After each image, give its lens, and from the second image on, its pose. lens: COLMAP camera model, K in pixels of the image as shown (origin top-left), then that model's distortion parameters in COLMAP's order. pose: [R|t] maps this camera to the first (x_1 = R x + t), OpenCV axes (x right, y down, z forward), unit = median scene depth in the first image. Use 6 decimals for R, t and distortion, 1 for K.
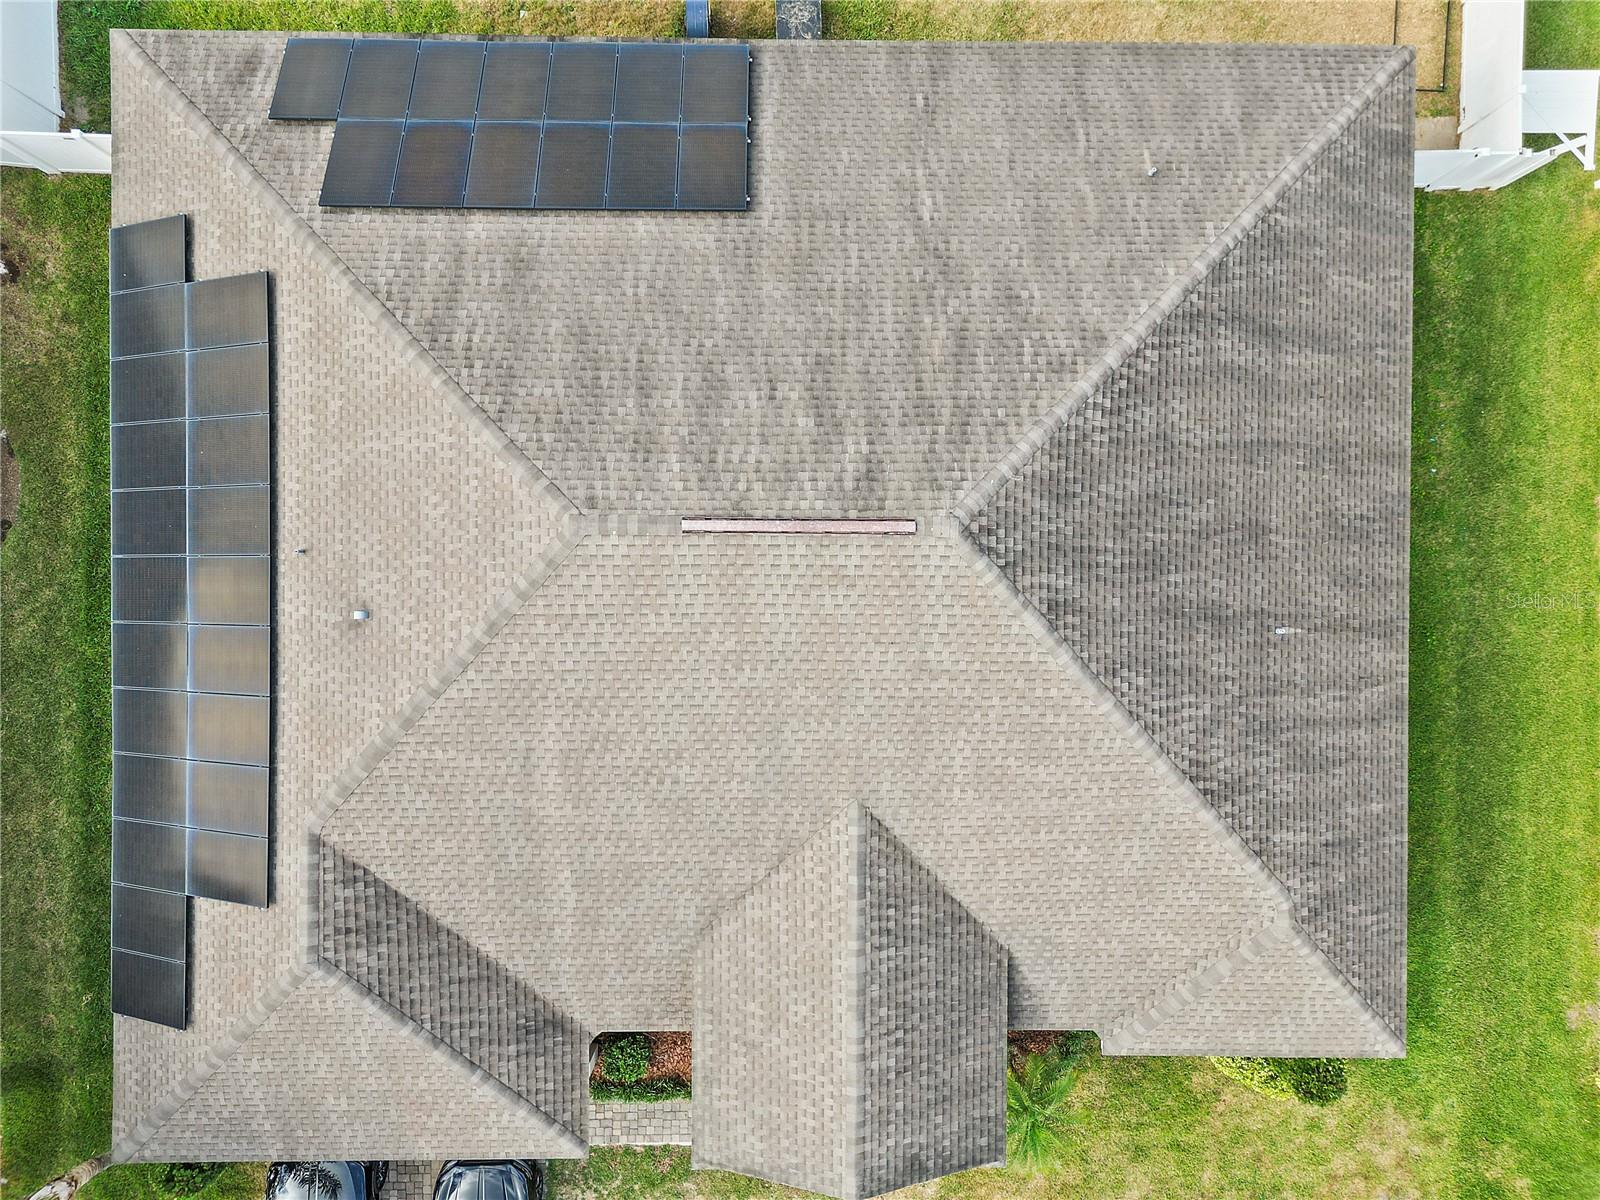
lens RADIAL K [[1133.1, 0, 791.0], [0, 1133.1, 603.2], [0, 0, 1]] dist [0.067968, -0.067261]
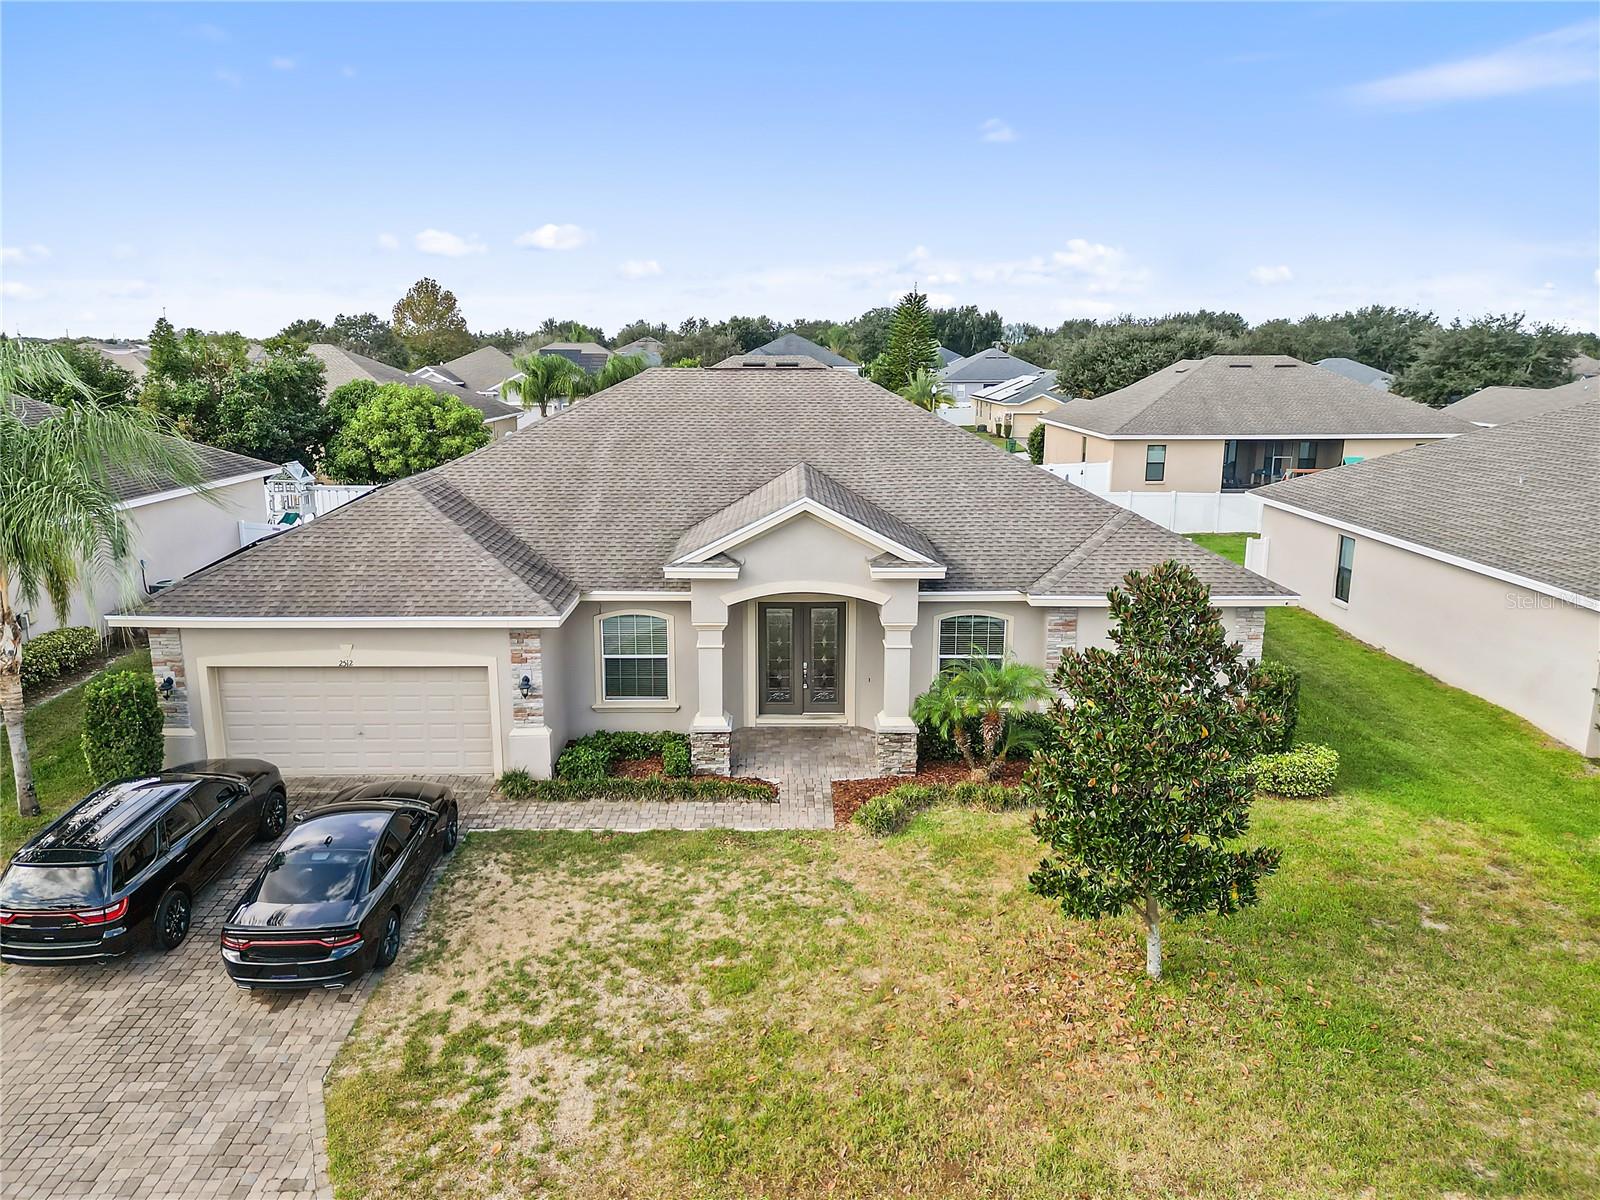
lens RADIAL K [[1133.1, 0, 791.0], [0, 1133.1, 603.2], [0, 0, 1]] dist [0.067968, -0.067261]
pose [[0.999927, -0.011757, 0.002769, 0.034826], [0.005109, 0.203943, -0.978969, 1.613319], [0.010945, 0.978912, 0.203988, 0.836991]]
